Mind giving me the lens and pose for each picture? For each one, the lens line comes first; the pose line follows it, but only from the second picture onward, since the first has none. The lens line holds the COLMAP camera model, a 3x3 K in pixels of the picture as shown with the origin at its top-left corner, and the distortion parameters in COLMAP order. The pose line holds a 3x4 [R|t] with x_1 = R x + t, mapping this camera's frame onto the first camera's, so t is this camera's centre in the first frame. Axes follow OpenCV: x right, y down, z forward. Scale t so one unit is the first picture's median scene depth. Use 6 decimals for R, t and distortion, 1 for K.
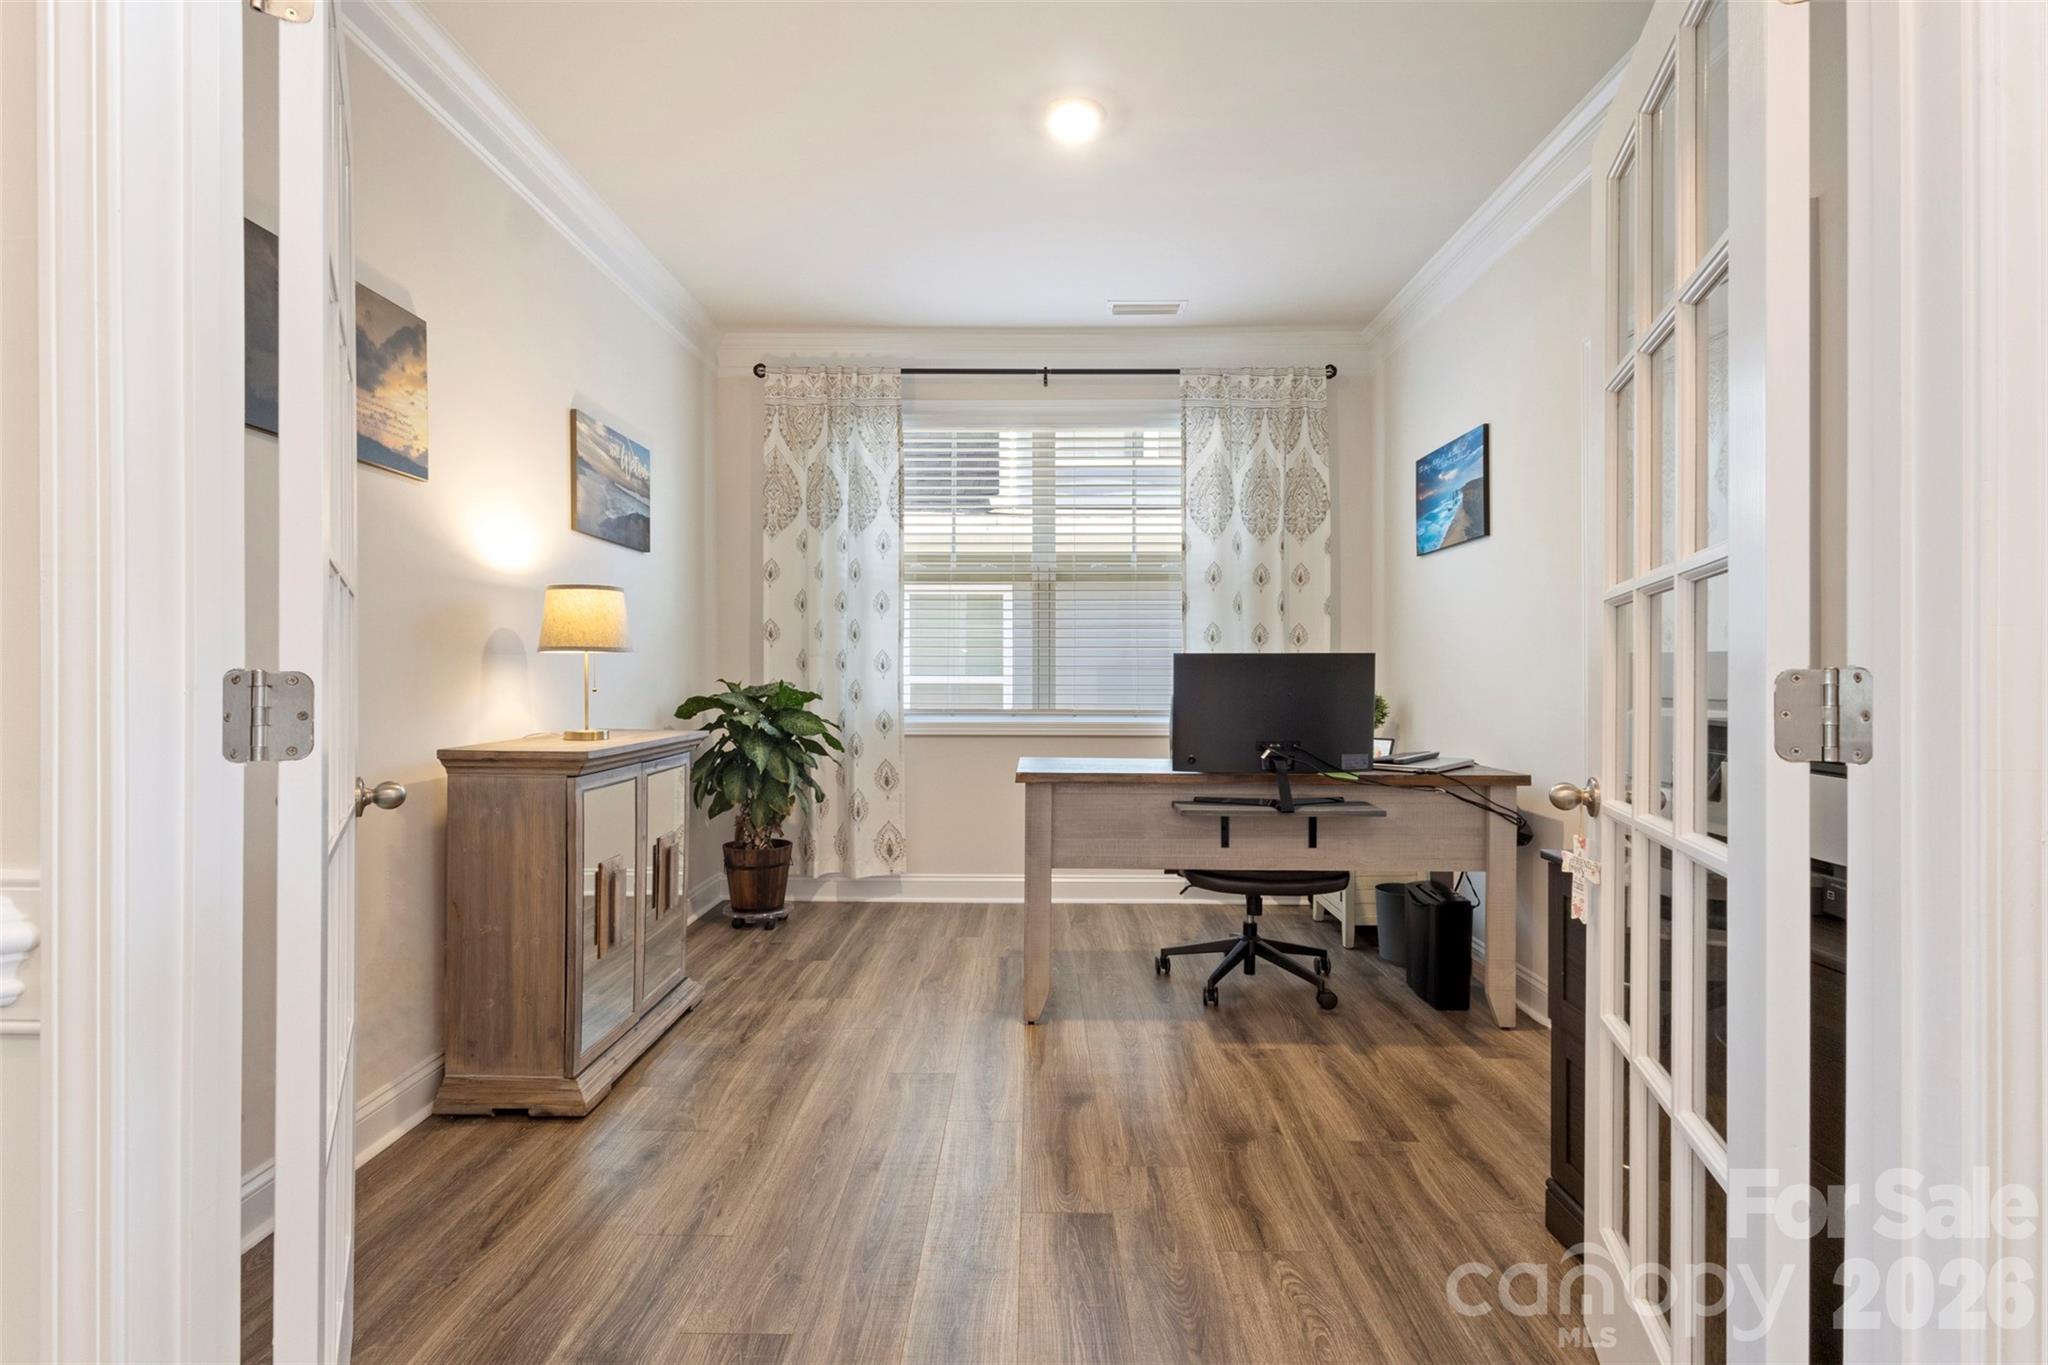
lens RADIAL K [[941.2, 0, 1023.0], [0, 941.2, 678.9], [0, 0, 1]] dist [0.004076, -0.001914]
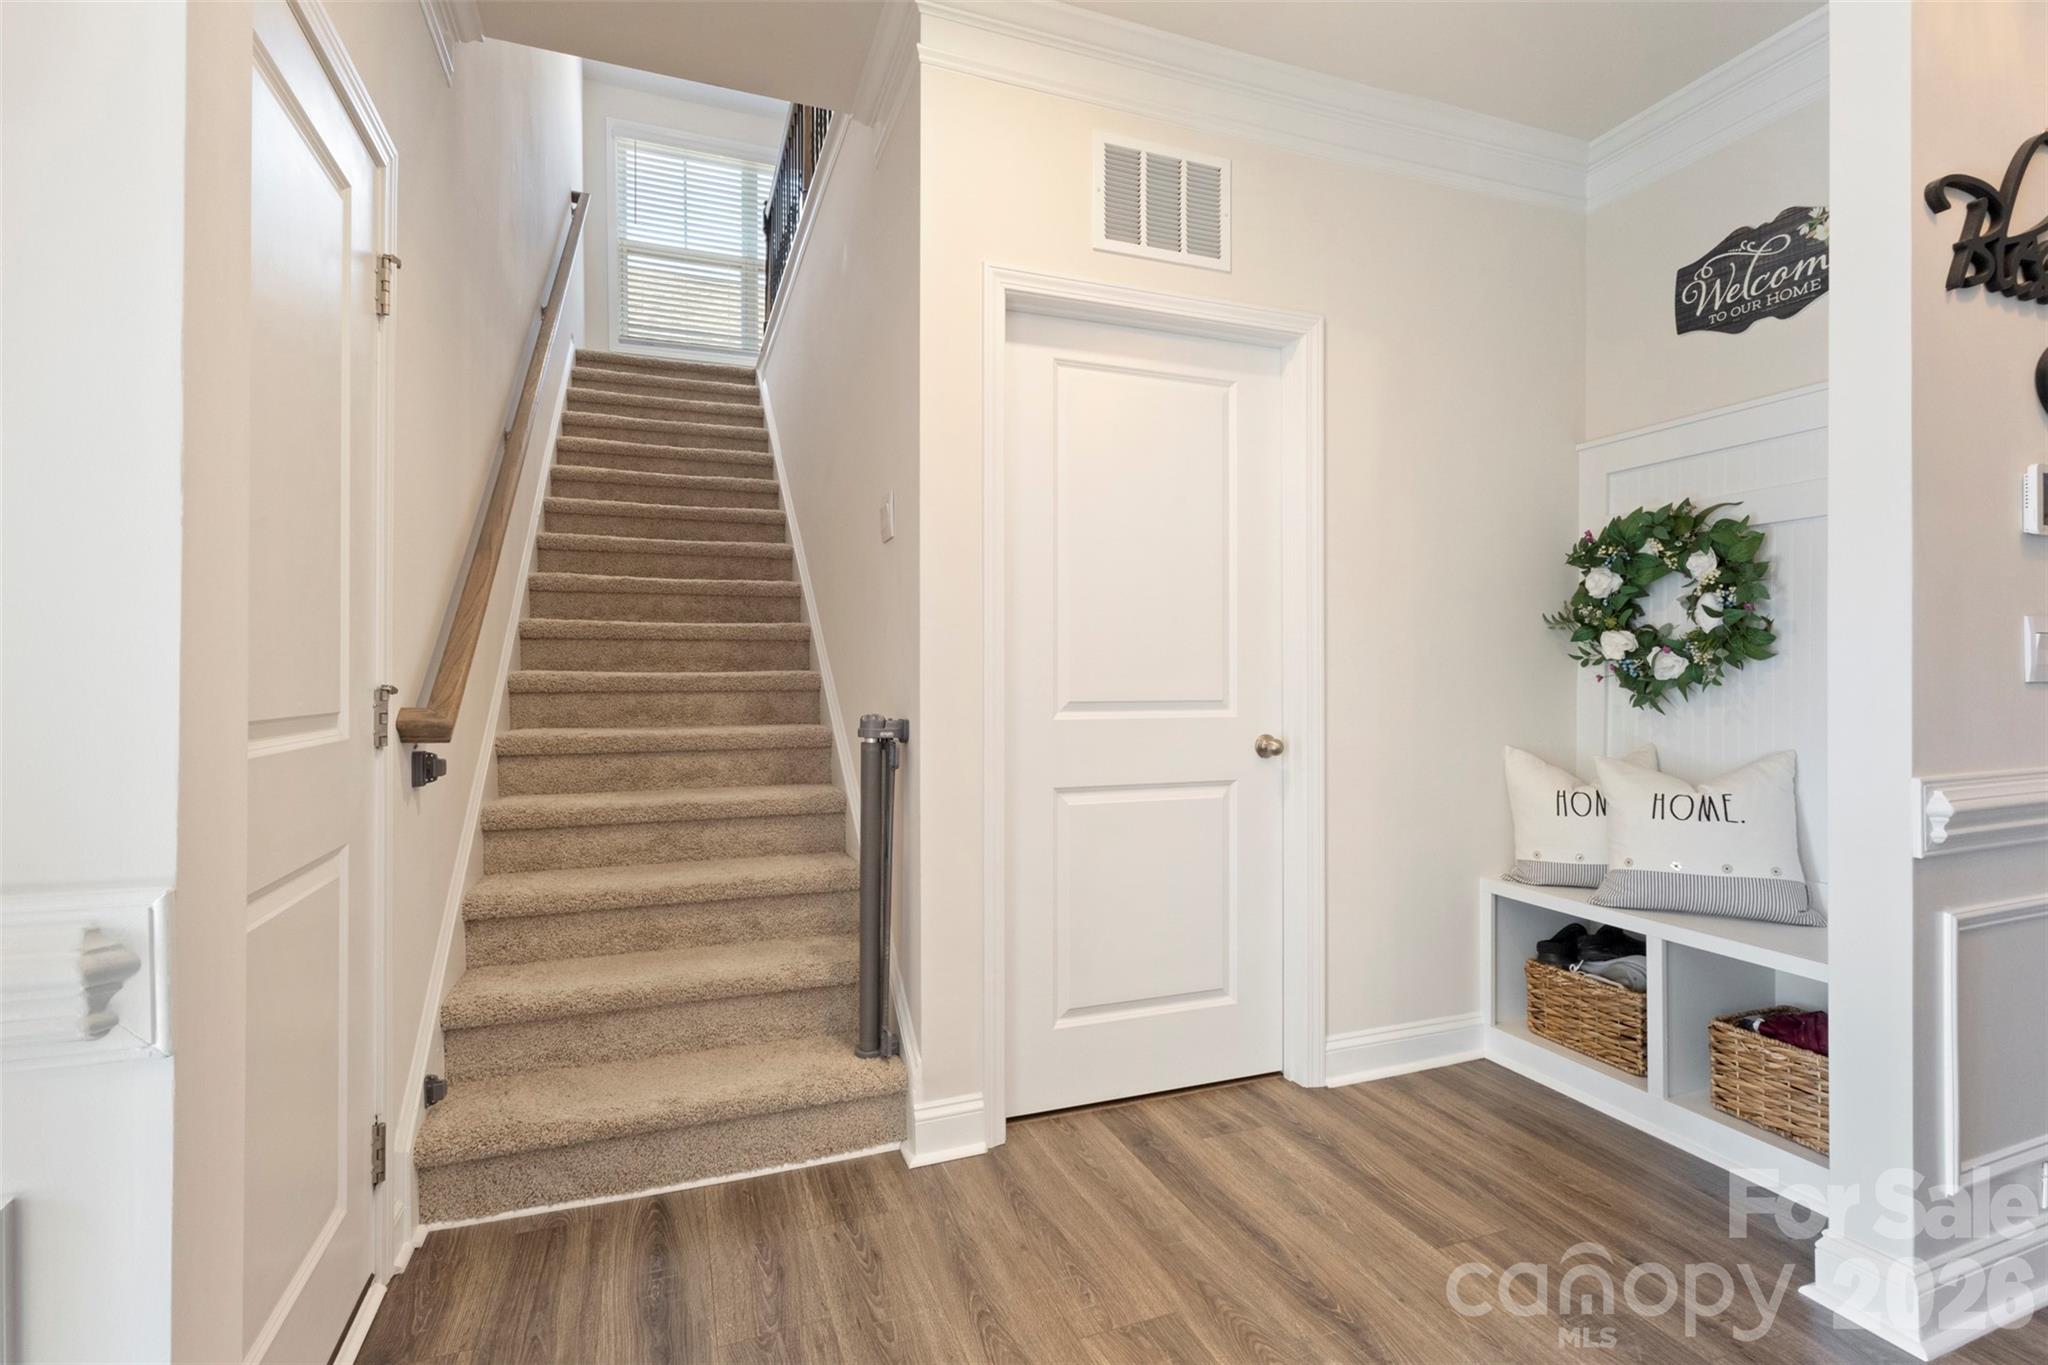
lens RADIAL K [[941.2, 0, 1020.3], [0, 941.2, 677.9], [0, 0, 1]] dist [0.004076, -0.001914]
pose [[-0.929731, -0.005258, -0.368203, 1.287045], [-0.002786, 0.999970, -0.007244, 0.004619], [0.368230, -0.005709, -0.929717, 1.920719]]
